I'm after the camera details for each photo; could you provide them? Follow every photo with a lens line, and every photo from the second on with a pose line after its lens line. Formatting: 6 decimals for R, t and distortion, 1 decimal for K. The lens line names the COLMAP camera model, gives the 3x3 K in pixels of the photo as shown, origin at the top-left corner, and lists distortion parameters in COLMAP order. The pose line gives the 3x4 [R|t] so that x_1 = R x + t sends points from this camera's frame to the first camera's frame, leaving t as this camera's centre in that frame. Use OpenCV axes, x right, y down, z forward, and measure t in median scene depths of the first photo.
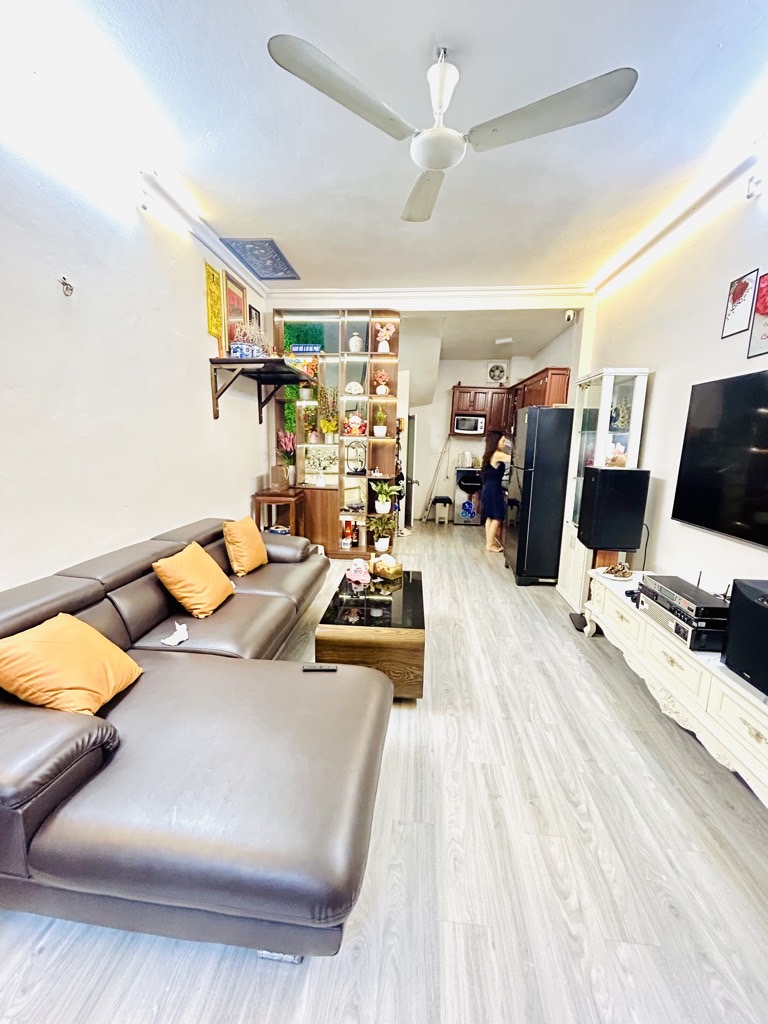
lens RADIAL K [[413.8, 0, 377.6], [0, 413.8, 516.6], [0, 0, 1]] dist [0.003110, -0.000421]
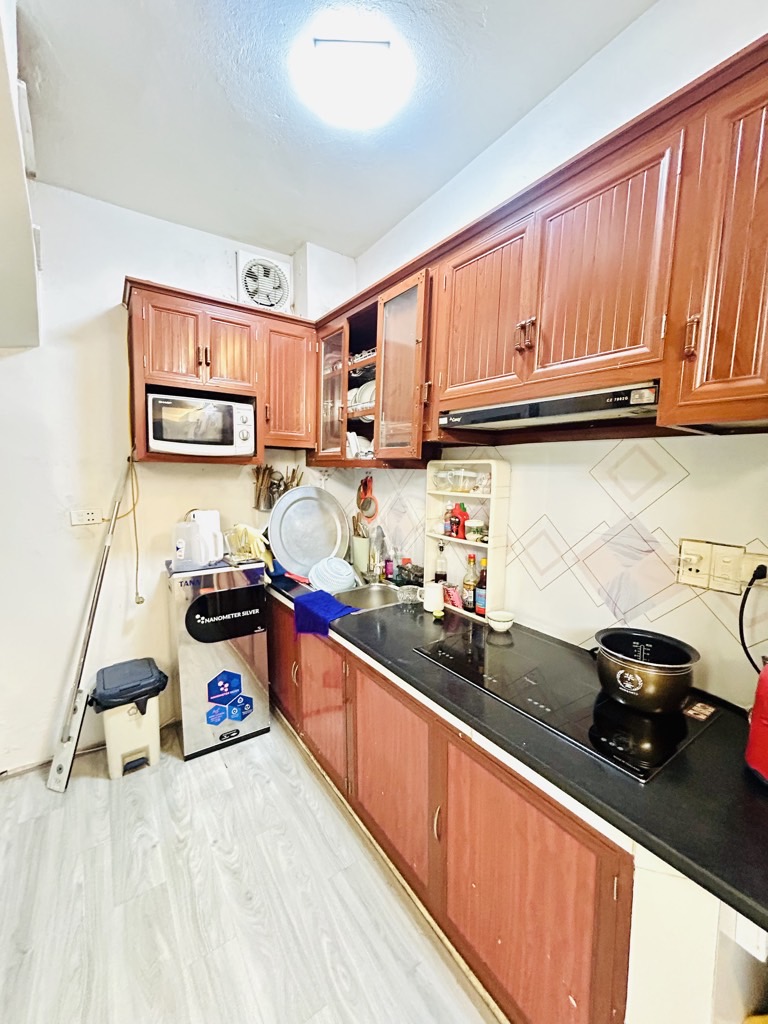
lens RADIAL K [[413.8, 0, 385.8], [0, 413.8, 513.0], [0, 0, 1]] dist [0.003110, -0.000421]
pose [[0.764064, -0.086435, 0.639323, 0.125863], [0.117087, 0.993106, -0.005666, -0.142909], [-0.634426, 0.079185, 0.768917, 0.695432]]
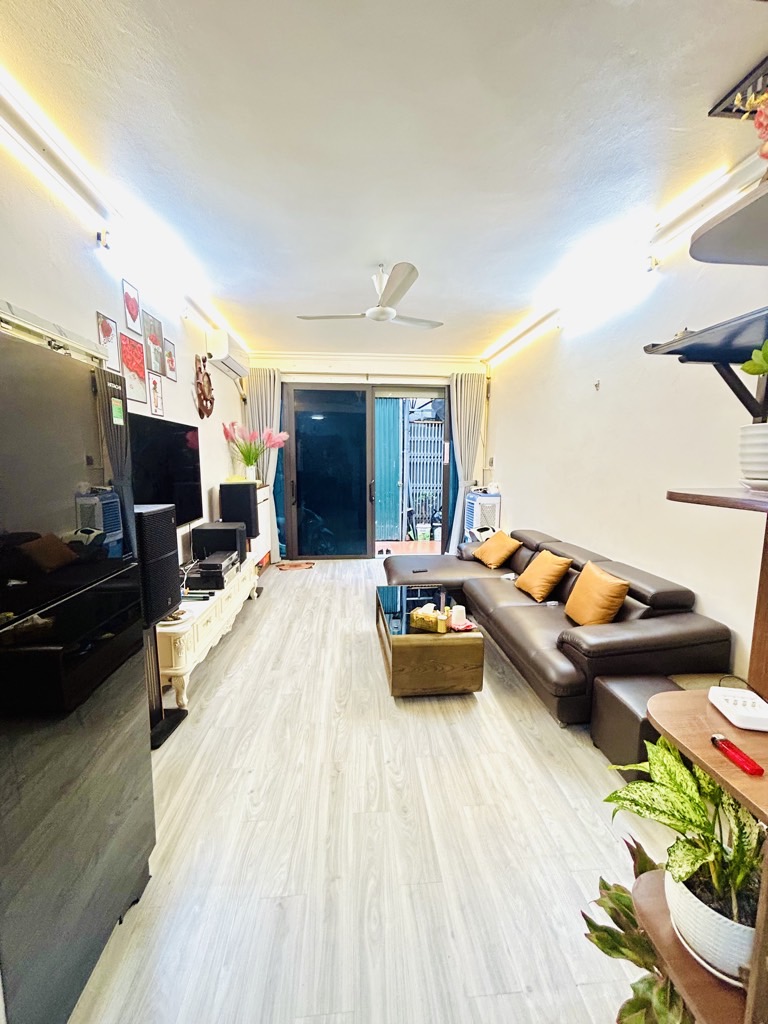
lens RADIAL K [[413.8, 0, 381.7], [0, 413.8, 510.0], [0, 0, 1]] dist [0.003110, -0.000421]
pose [[-0.982606, -0.001806, -0.185693, 0.284809], [-0.057600, 0.953598, 0.295521, -0.349719], [0.176543, 0.301077, -0.937115, 1.749023]]
